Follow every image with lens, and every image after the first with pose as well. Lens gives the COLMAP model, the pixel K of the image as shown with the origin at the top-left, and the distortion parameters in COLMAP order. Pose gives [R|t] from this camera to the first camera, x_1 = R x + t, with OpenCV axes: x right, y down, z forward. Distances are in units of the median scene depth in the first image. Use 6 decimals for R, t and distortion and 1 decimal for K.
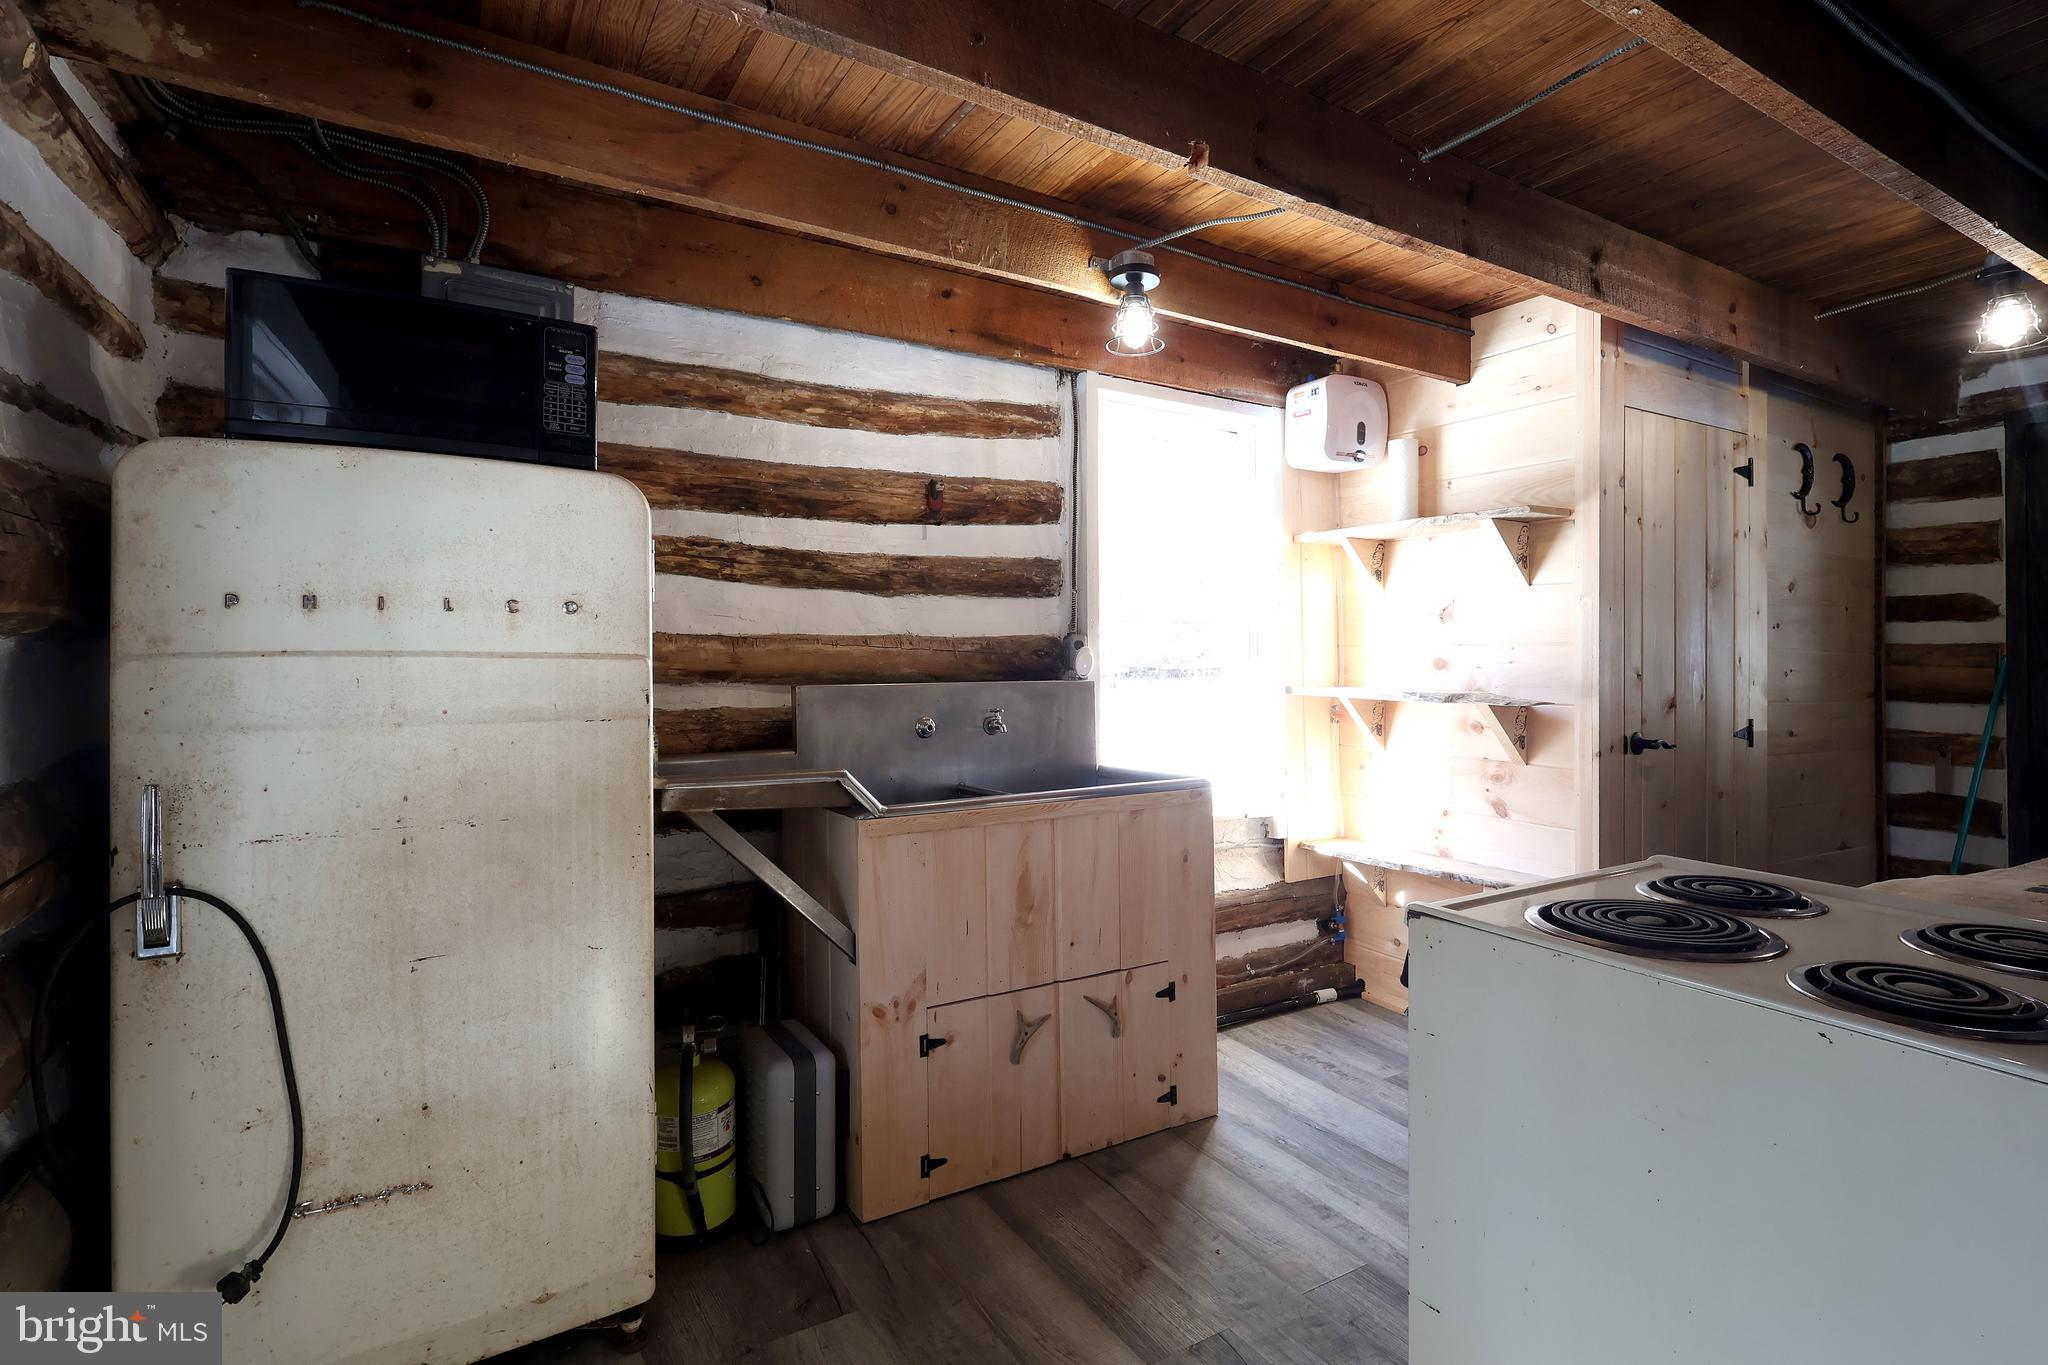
lens RADIAL K [[996.2, 0, 1020.8], [0, 996.2, 675.5], [0, 0, 1]] dist [0.003628, 0.001844]
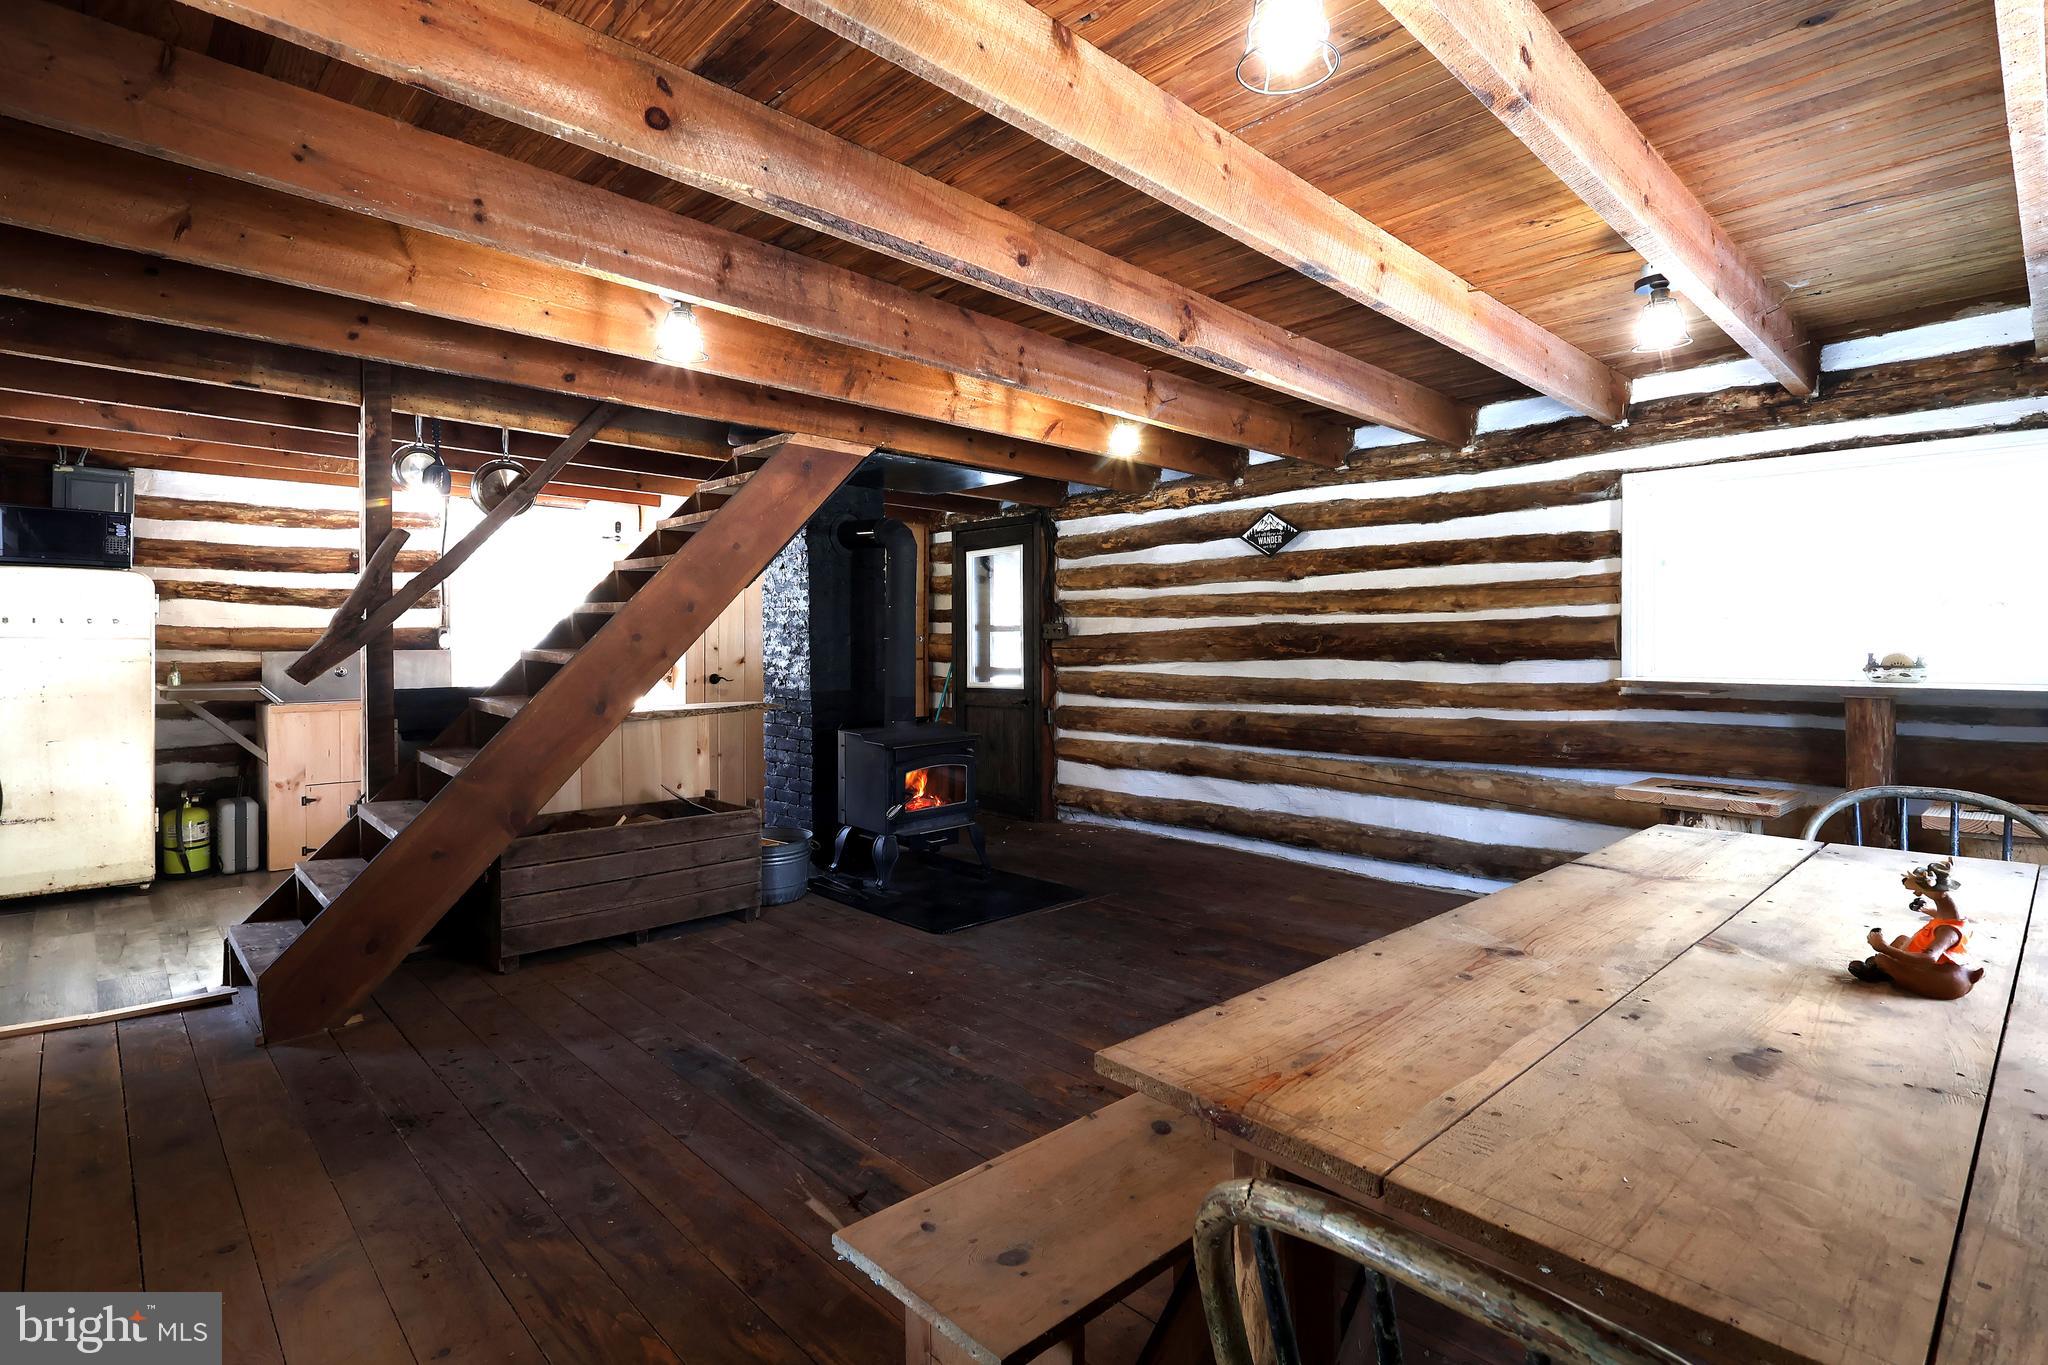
lens RADIAL K [[996.2, 0, 1025.8], [0, 996.2, 652.3], [0, 0, 1]] dist [0.003628, 0.001844]
pose [[0.975551, 0.000358, 0.219771, 1.062384], [0.000422, 0.999994, -0.003502, 0.023768], [-0.219771, 0.003510, 0.975545, -1.714665]]
